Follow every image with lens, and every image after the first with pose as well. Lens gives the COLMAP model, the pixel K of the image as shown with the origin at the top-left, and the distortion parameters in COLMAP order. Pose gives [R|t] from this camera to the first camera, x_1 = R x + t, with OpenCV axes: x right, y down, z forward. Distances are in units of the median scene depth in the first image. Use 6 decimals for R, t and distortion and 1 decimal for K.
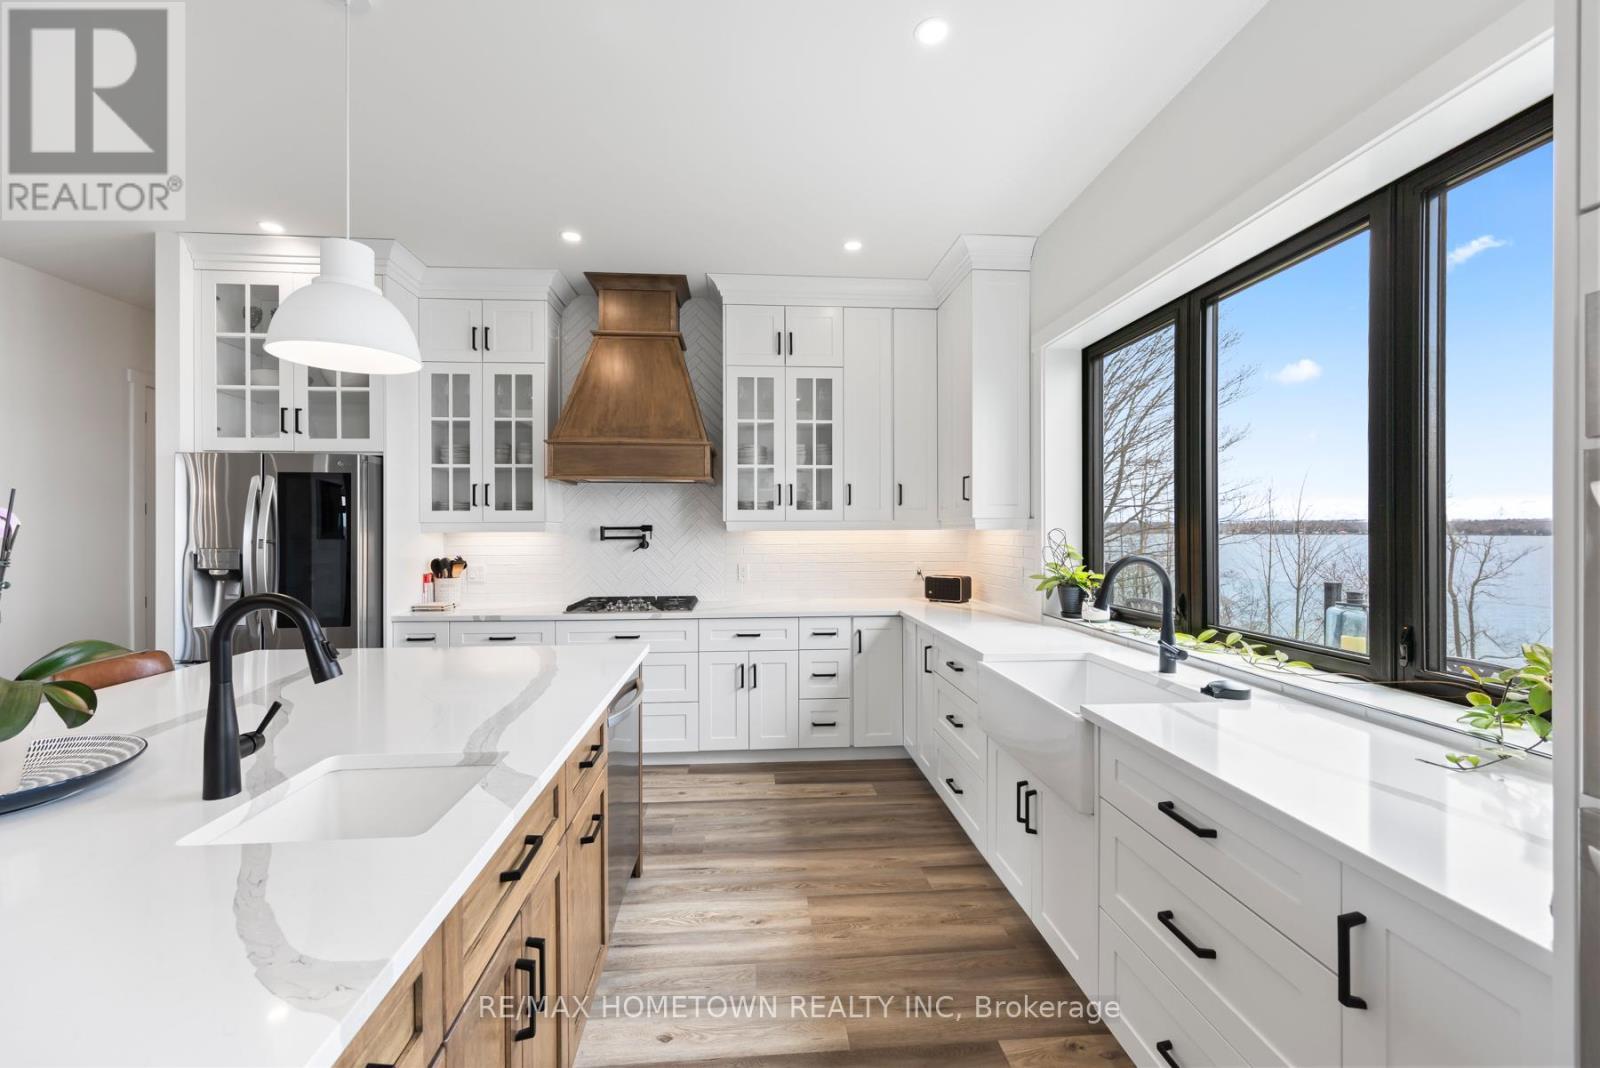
lens RADIAL K [[648.3, 0, 798.2], [0, 648.3, 529.6], [0, 0, 1]] dist [-0.000406, 0.000293]
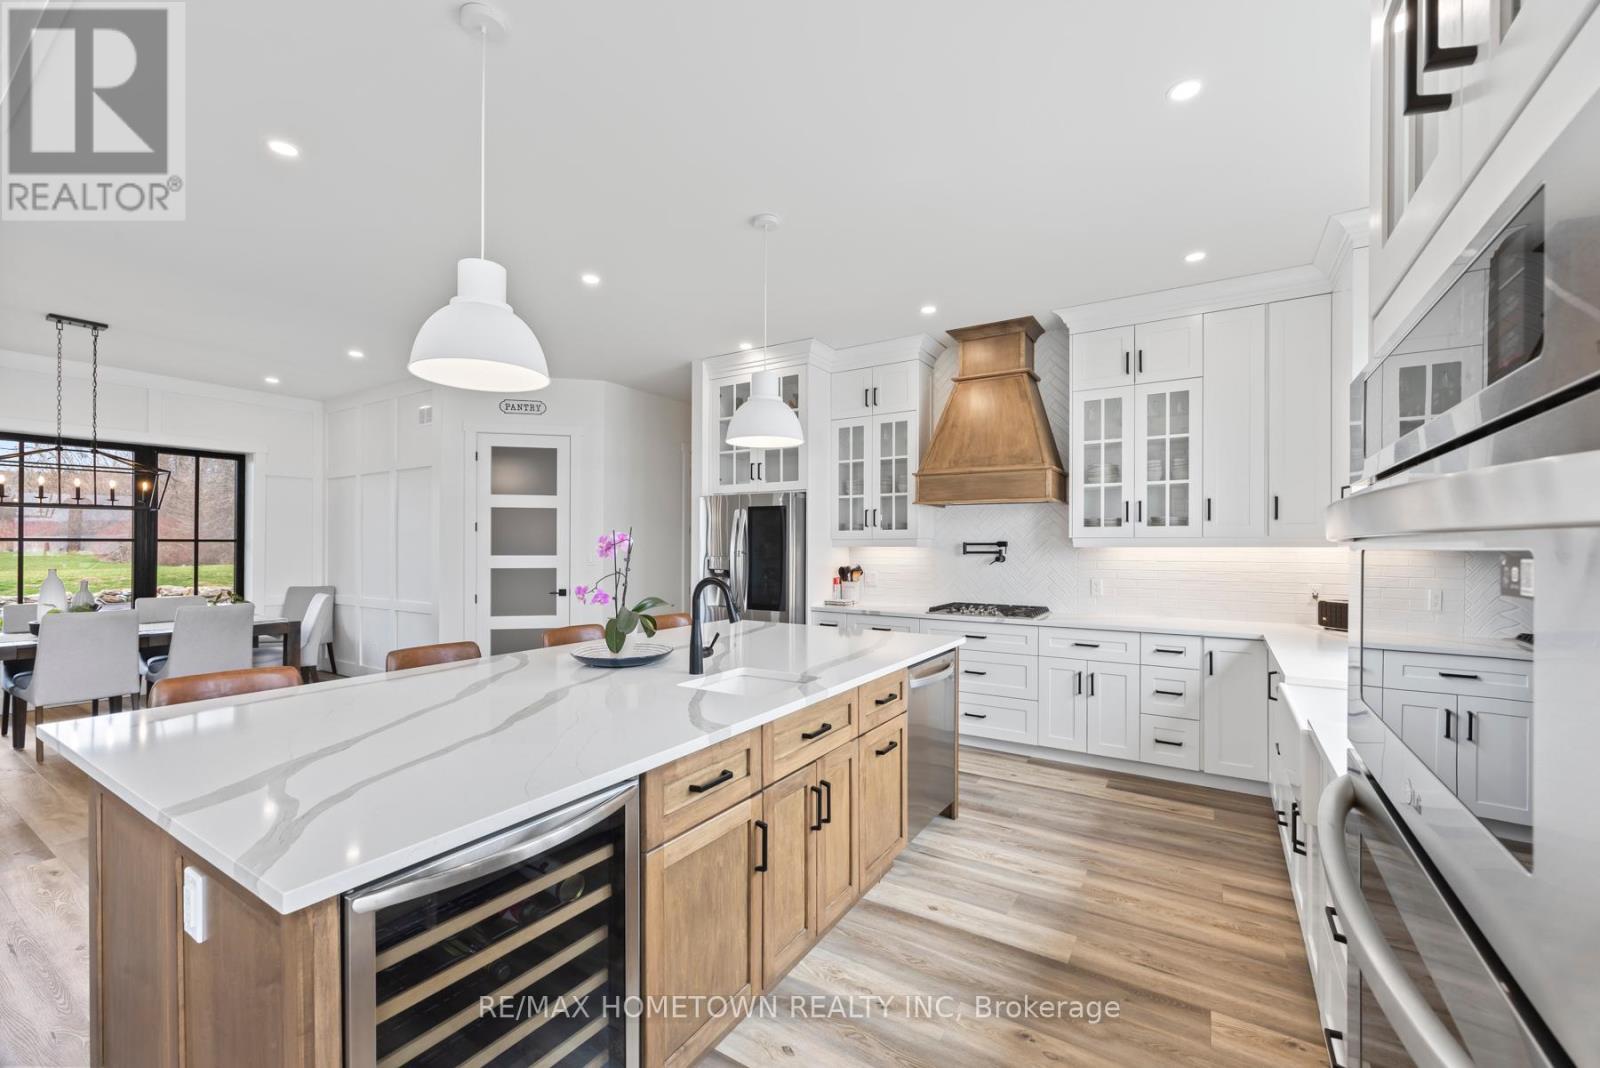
lens RADIAL K [[648.3, 0, 796.9], [0, 648.3, 540.9], [0, 0, 1]] dist [-0.000406, 0.000293]
pose [[0.804061, 0.000665, -0.594546, 0.172443], [-0.002988, 0.999991, -0.002923, -0.003765], [0.594539, 0.004127, 0.804056, -0.136772]]
